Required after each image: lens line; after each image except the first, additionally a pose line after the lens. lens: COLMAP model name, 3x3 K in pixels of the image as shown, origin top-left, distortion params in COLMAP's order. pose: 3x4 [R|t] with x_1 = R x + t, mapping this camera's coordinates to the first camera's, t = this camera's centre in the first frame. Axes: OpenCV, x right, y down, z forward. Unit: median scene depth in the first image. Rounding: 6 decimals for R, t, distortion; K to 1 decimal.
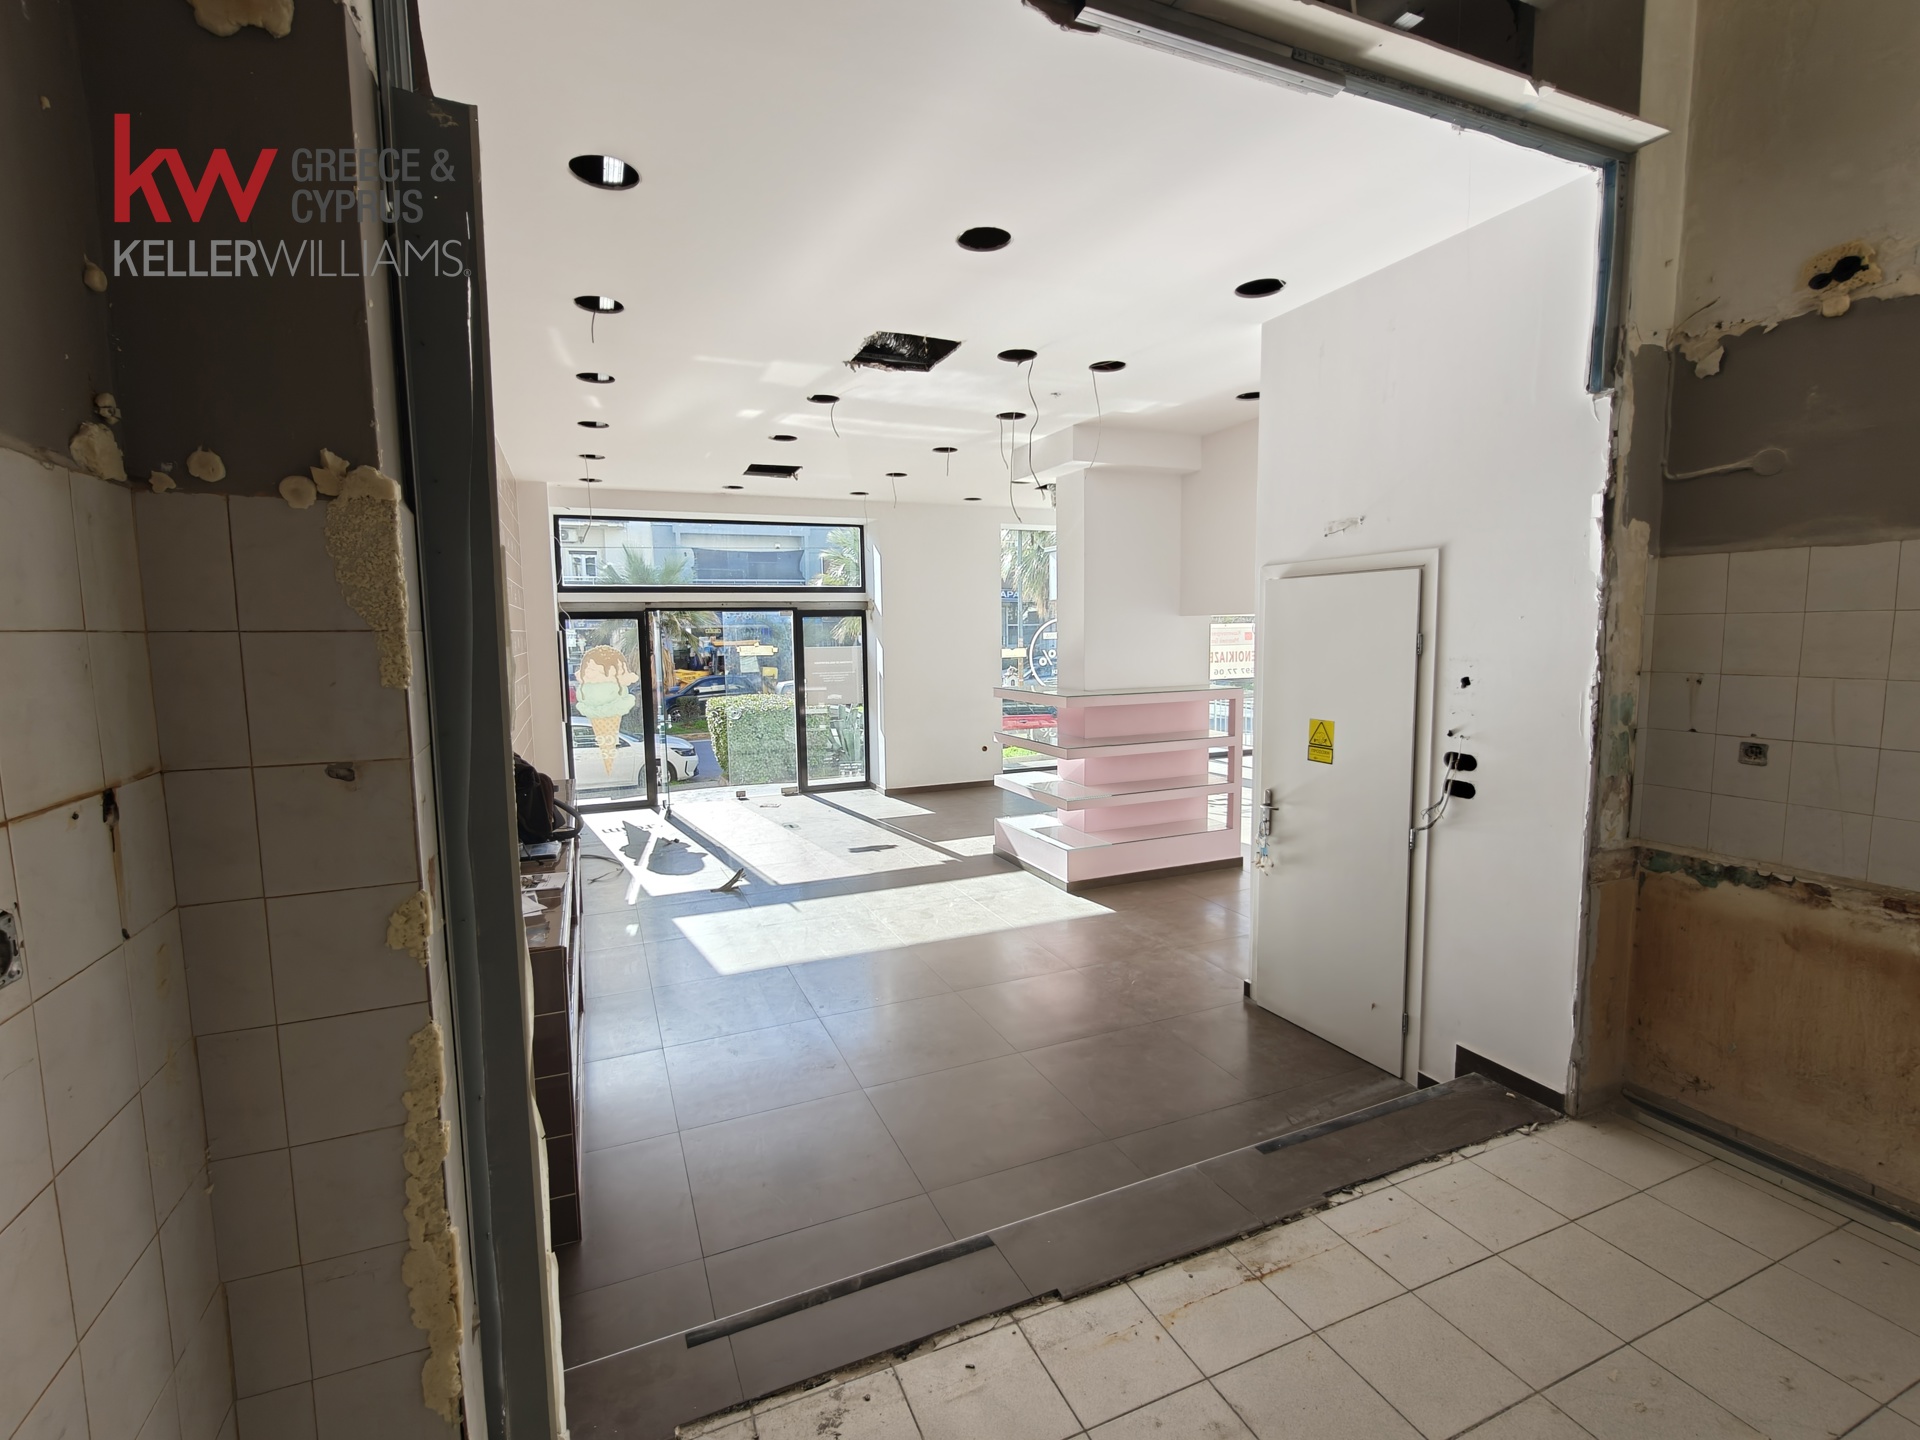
lens RADIAL K [[863.5, 0, 947.8], [0, 863.5, 712.6], [0, 0, 1]] dist [0.001274, -0.000184]
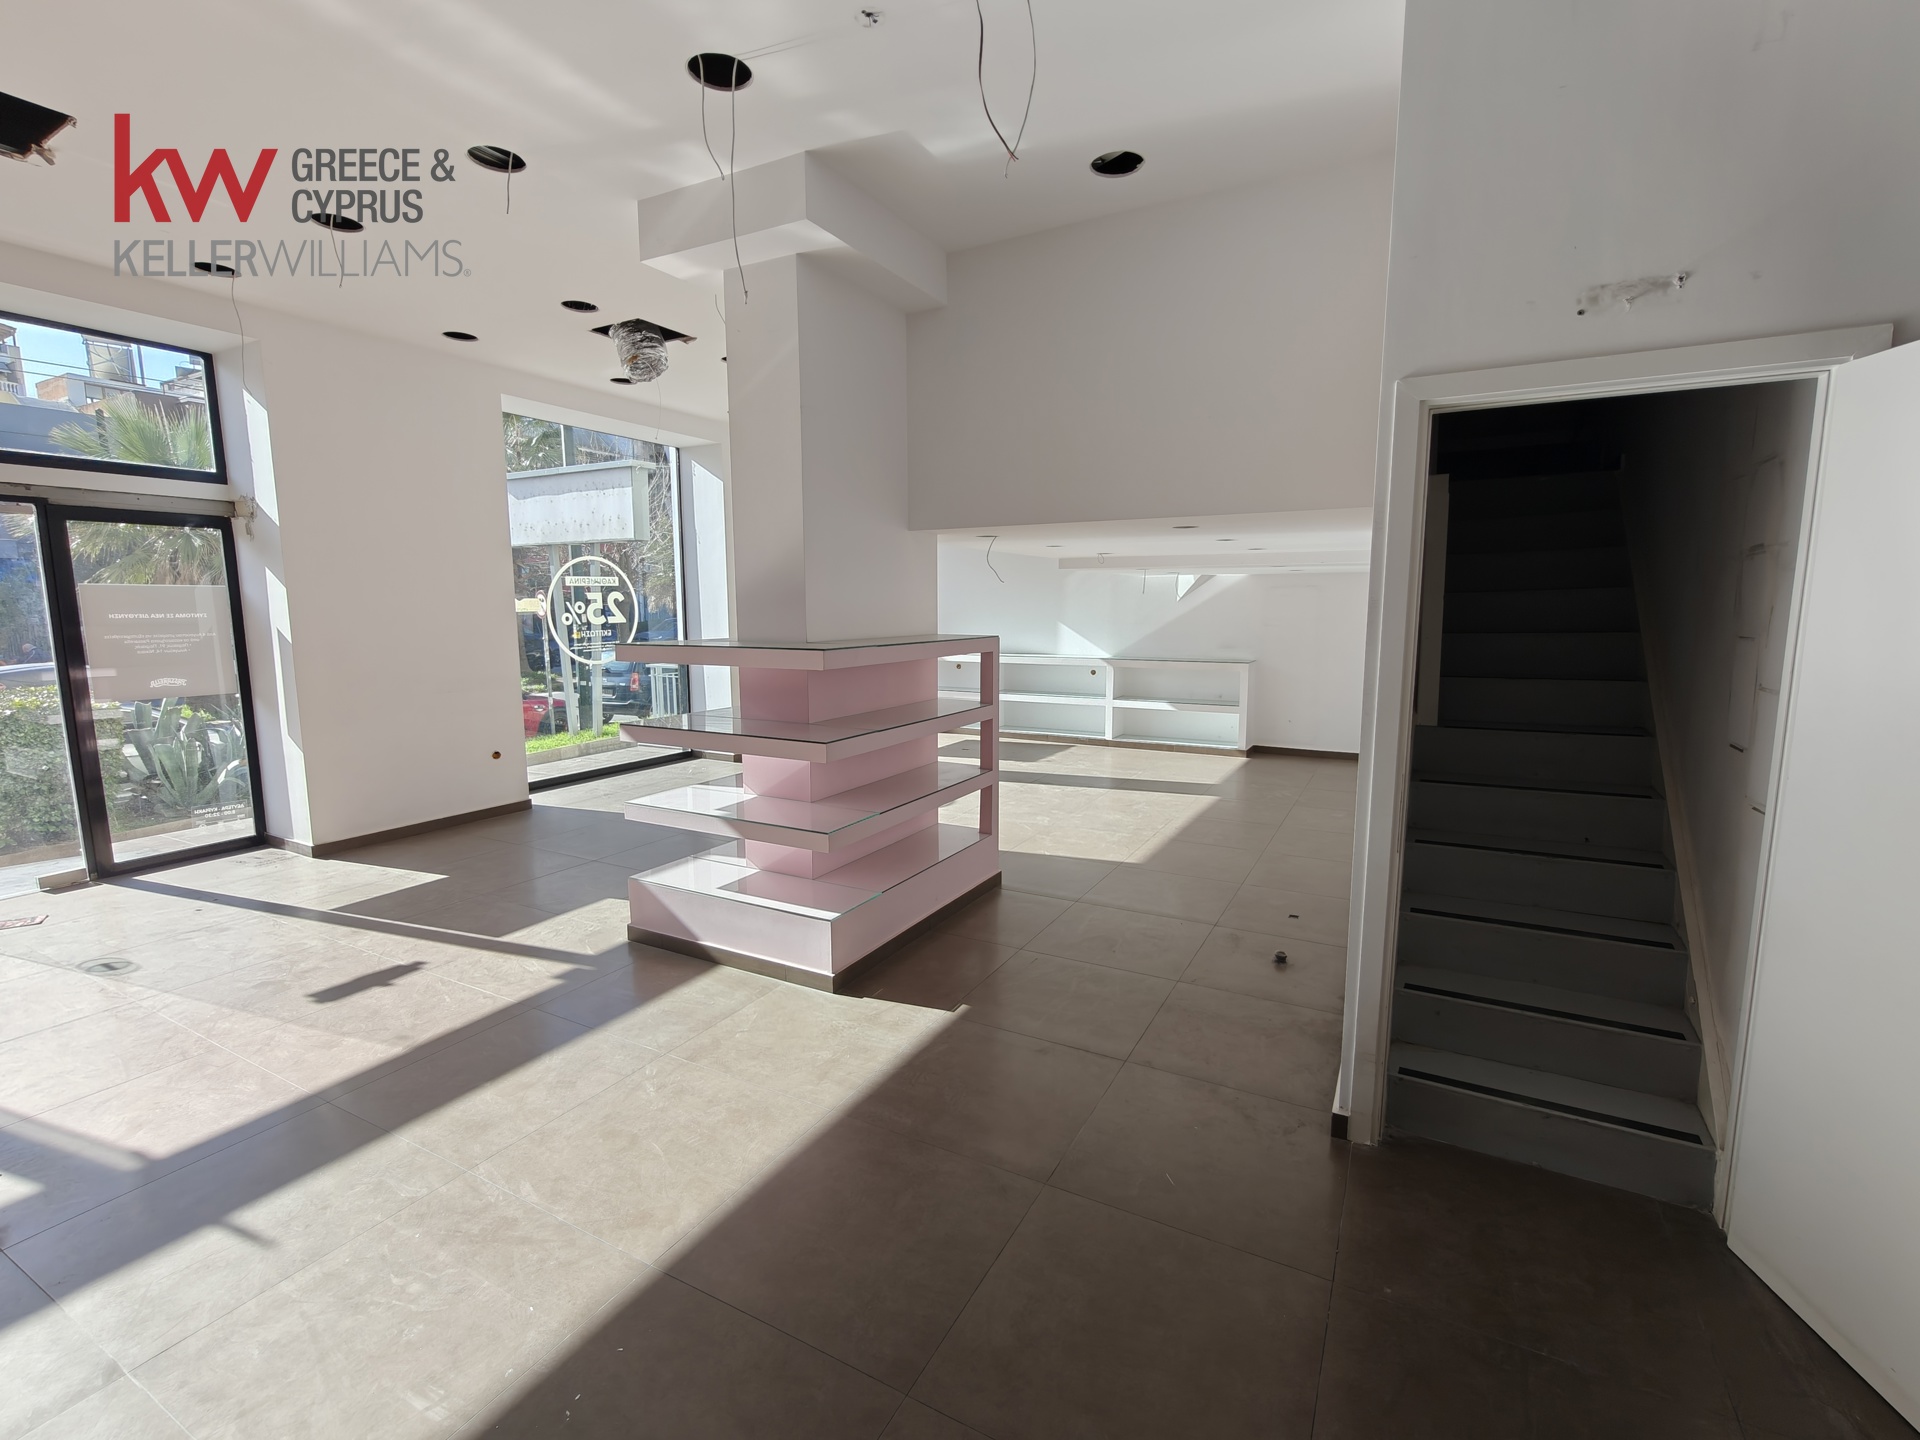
lens RADIAL K [[863.5, 0, 954.4], [0, 863.5, 717.5], [0, 0, 1]] dist [0.001274, -0.000184]
pose [[0.780903, -0.068361, 0.620900, -0.093922], [0.050316, 0.997647, 0.046560, 0.002291], [-0.622622, -0.005118, 0.782506, 0.331786]]
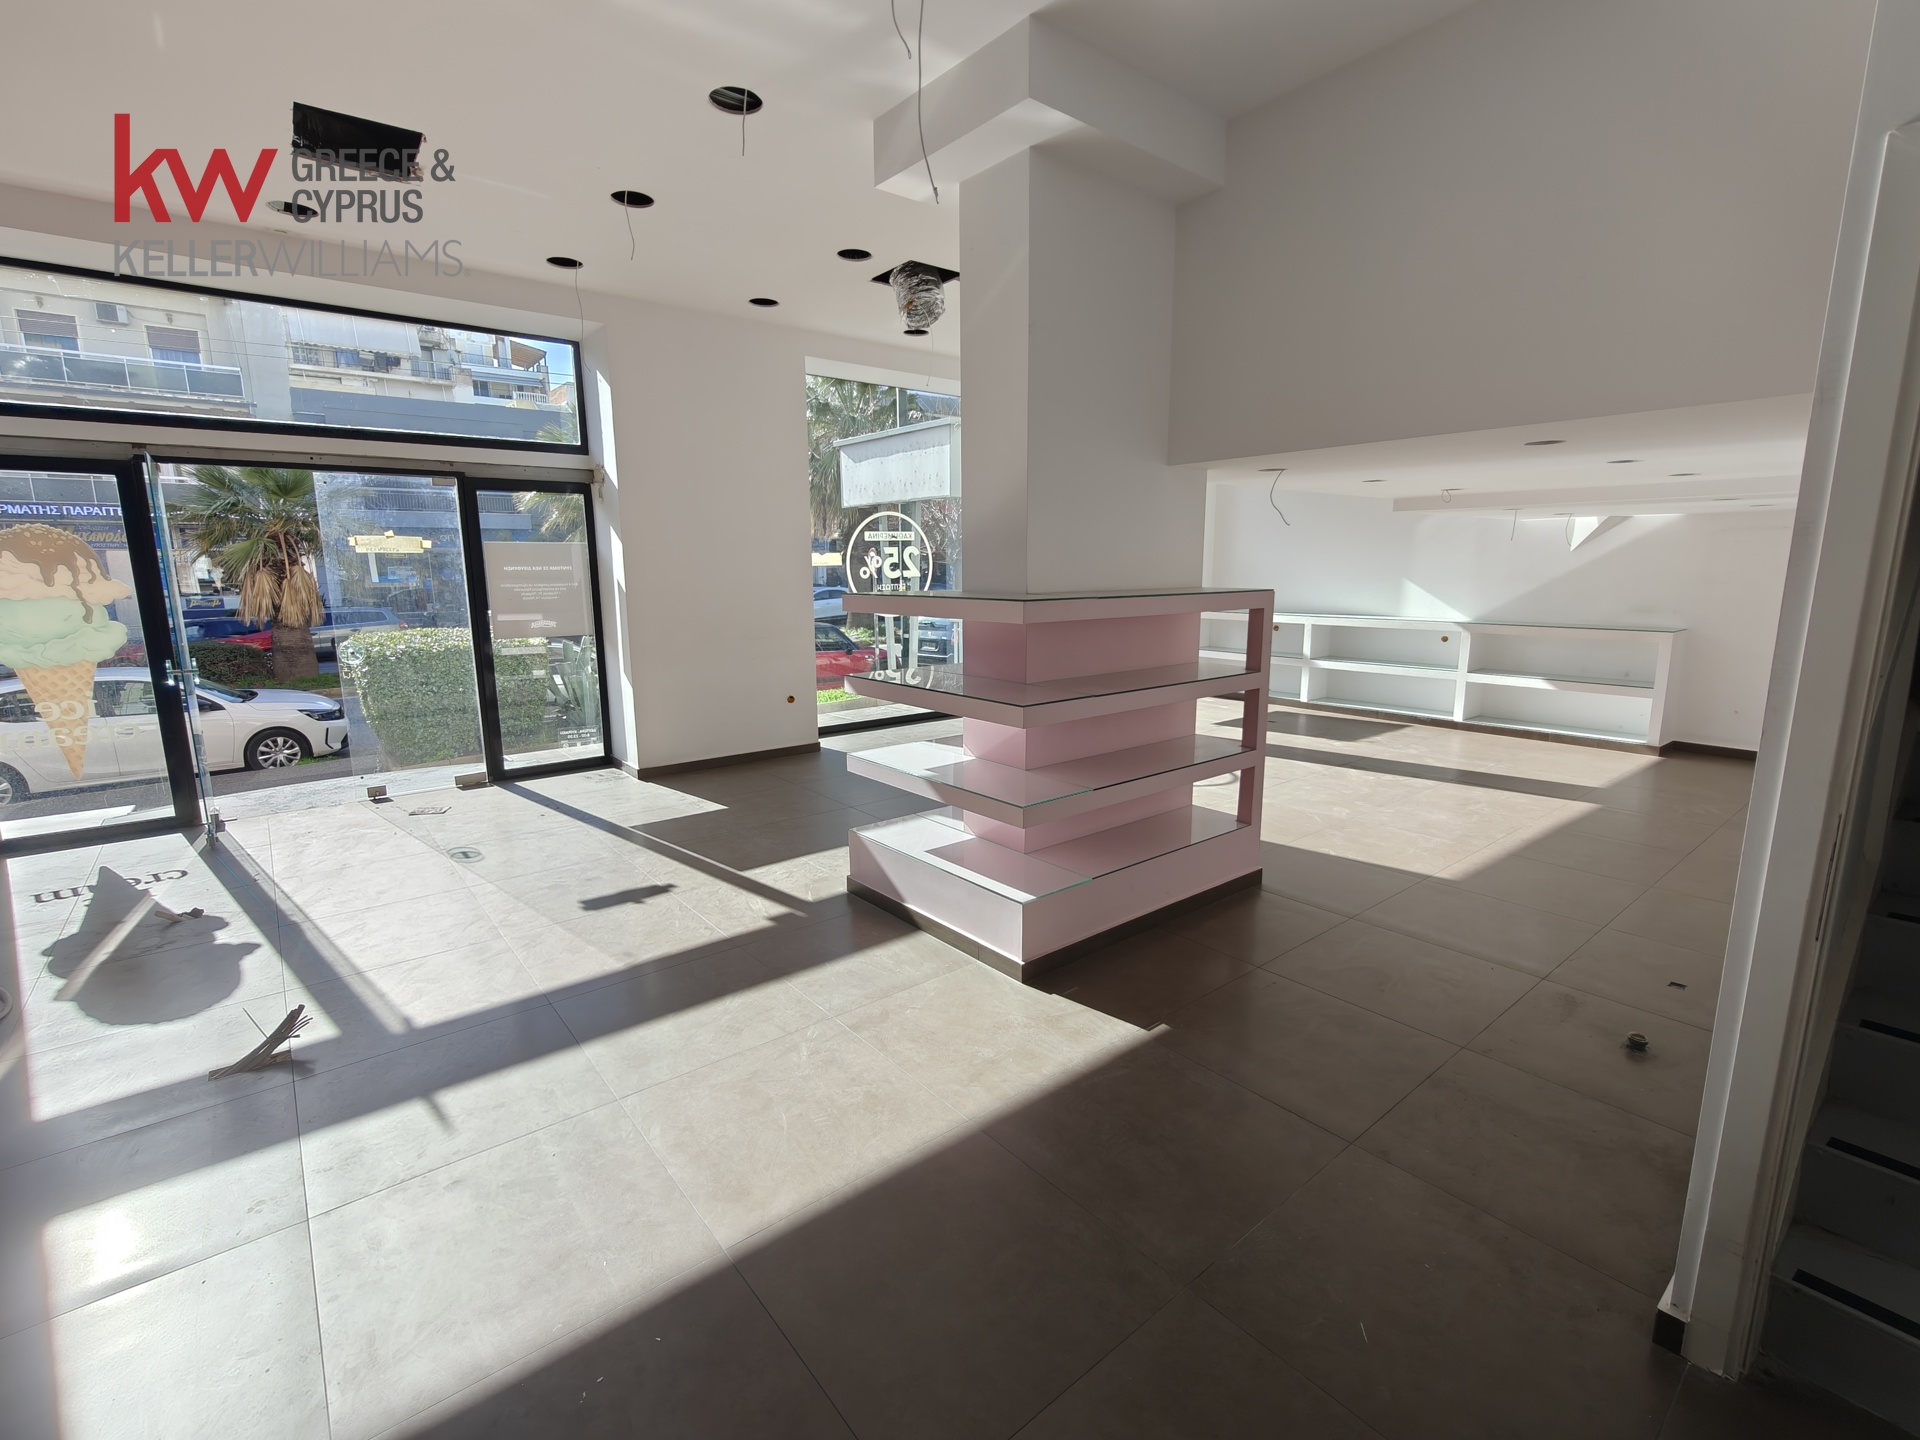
lens RADIAL K [[863.5, 0, 952.0], [0, 863.5, 719.7], [0, 0, 1]] dist [0.001274, -0.000184]
pose [[0.960122, -0.041163, 0.276535, -0.026277], [0.018932, 0.996404, 0.082588, 0.004758], [-0.278940, -0.074059, 0.957449, 0.347268]]
